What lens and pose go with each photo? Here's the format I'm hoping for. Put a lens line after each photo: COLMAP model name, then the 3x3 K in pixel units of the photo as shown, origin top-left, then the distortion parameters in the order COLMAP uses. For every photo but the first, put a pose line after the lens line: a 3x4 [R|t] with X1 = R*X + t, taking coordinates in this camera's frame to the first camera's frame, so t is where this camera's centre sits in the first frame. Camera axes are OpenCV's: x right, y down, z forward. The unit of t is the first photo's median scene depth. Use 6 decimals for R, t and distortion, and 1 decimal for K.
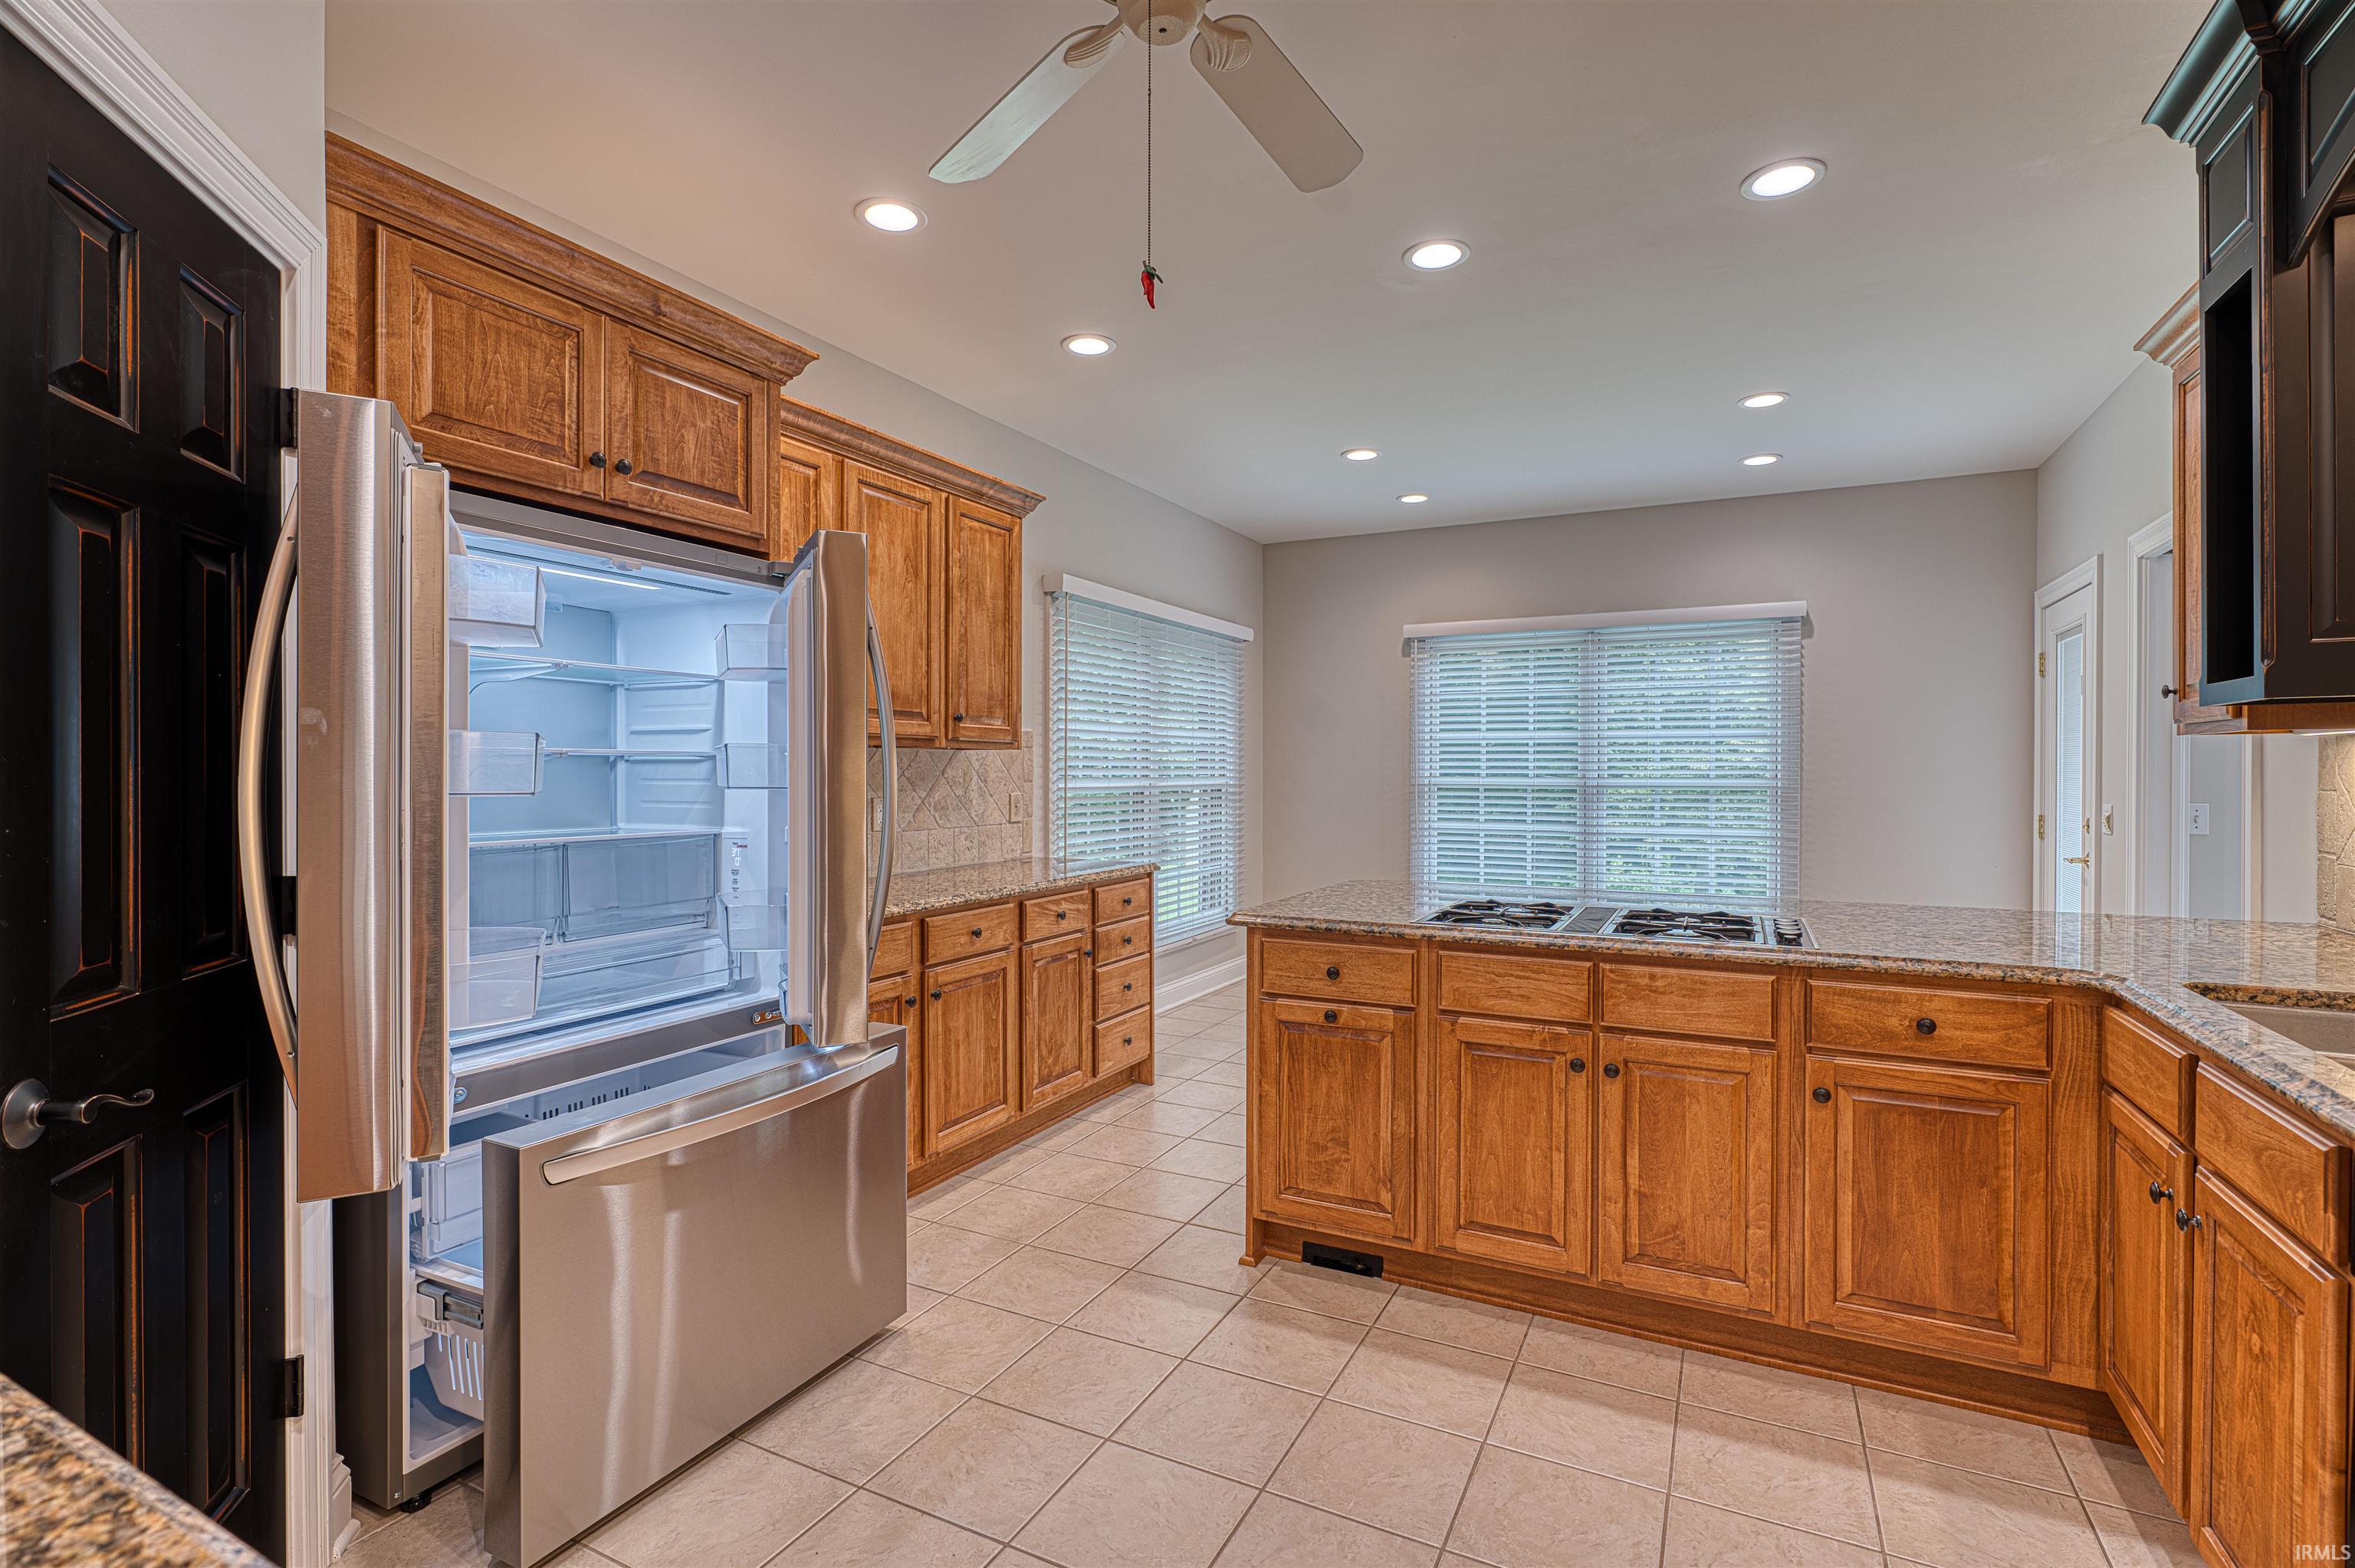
lens RADIAL K [[1089.2, 0, 1174.9], [0, 1089.2, 779.5], [0, 0, 1]] dist [-0.008047, 0.003320]
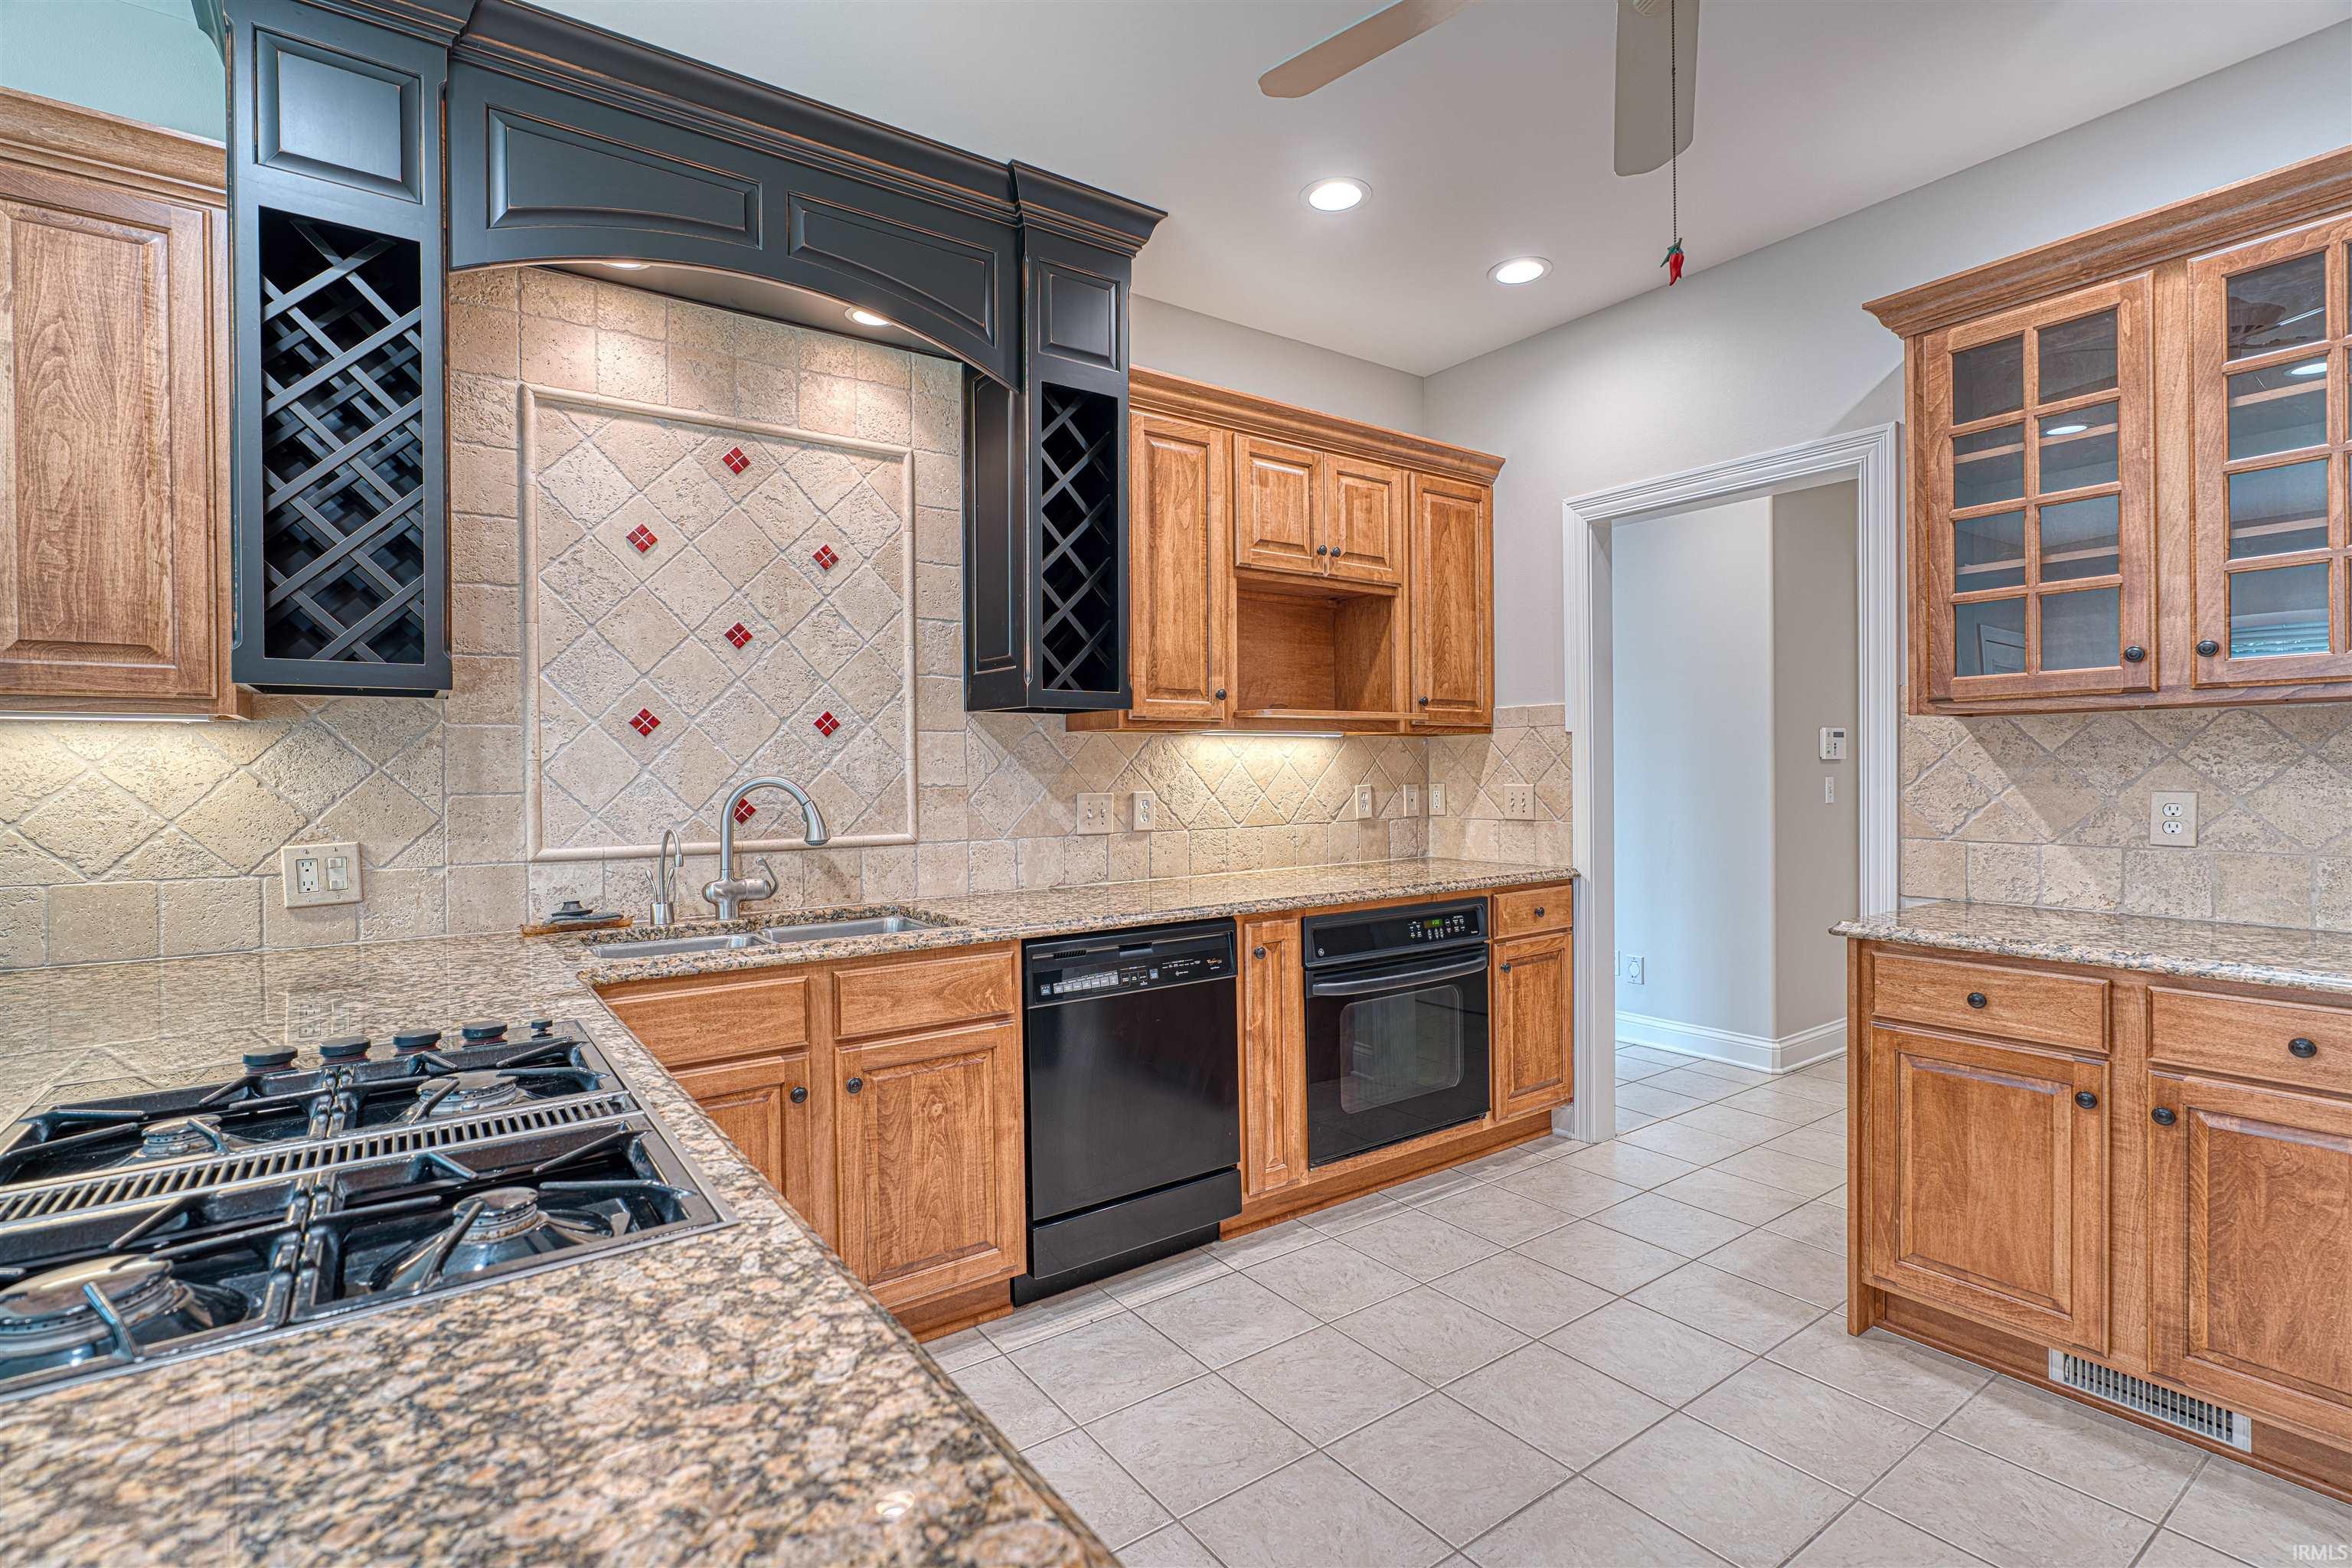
lens RADIAL K [[1088.0, 0, 1174.8], [0, 1088.0, 780.3], [0, 0, 1]] dist [-0.008047, 0.003320]
pose [[-0.889551, 0.003730, 0.456821, -0.037945], [0.012426, 0.999794, 0.016032, 0.001098], [-0.456667, 0.019937, -0.889414, 1.222587]]
